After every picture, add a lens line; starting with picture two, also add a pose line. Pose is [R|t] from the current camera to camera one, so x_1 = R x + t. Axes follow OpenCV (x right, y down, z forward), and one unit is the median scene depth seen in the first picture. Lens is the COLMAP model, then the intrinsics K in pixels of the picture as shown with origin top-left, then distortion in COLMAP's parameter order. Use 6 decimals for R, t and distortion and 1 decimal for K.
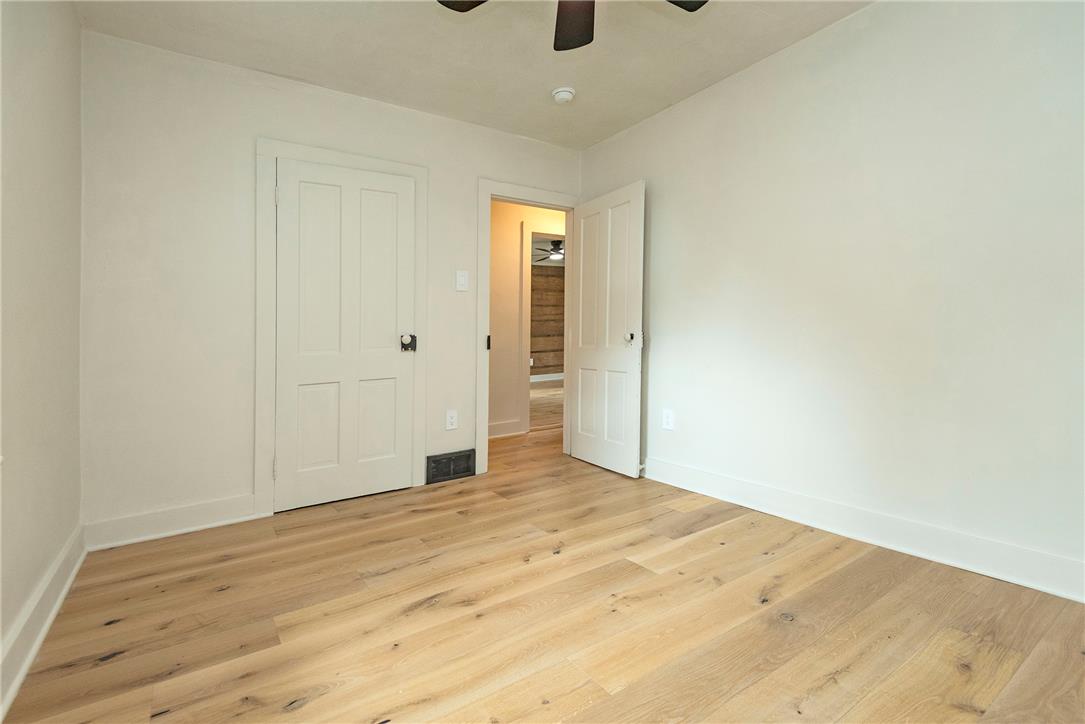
lens RADIAL K [[489.2, 0, 546.8], [0, 489.2, 364.9], [0, 0, 1]] dist [0.029465, -0.014590]
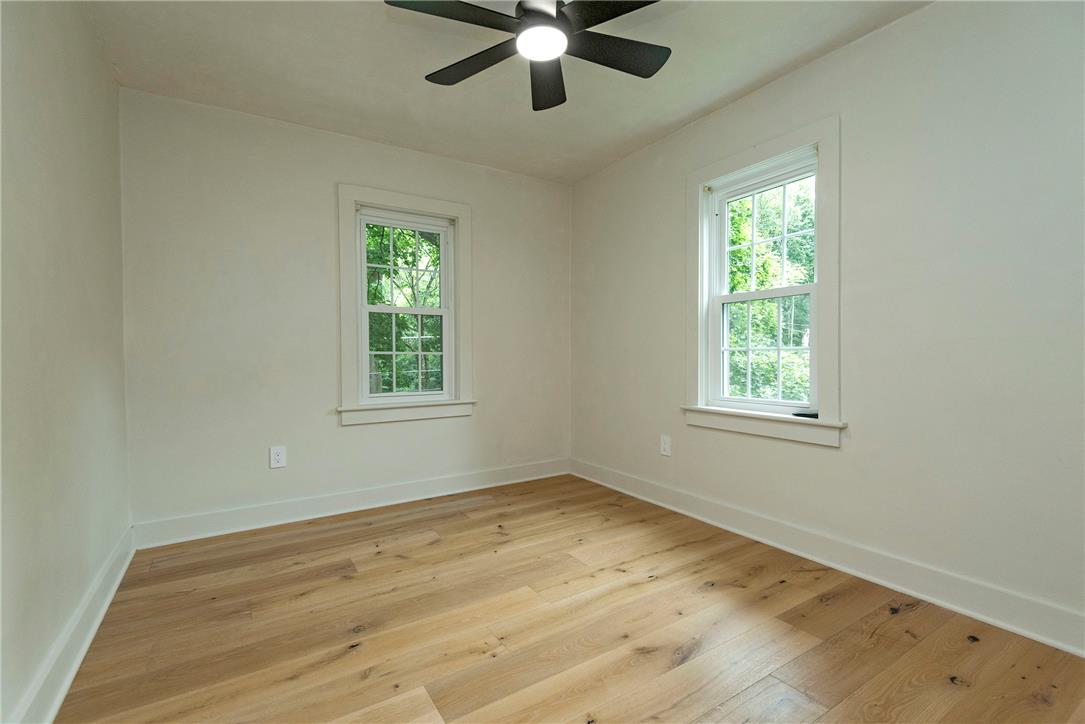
lens RADIAL K [[489.2, 0, 546.8], [0, 489.2, 364.9], [0, 0, 1]] dist [0.029465, -0.014590]
pose [[-0.997735, 0.035195, 0.057333, -0.046967], [0.039978, 0.995617, 0.084548, -0.192304], [-0.054106, 0.086648, -0.994769, 2.058795]]
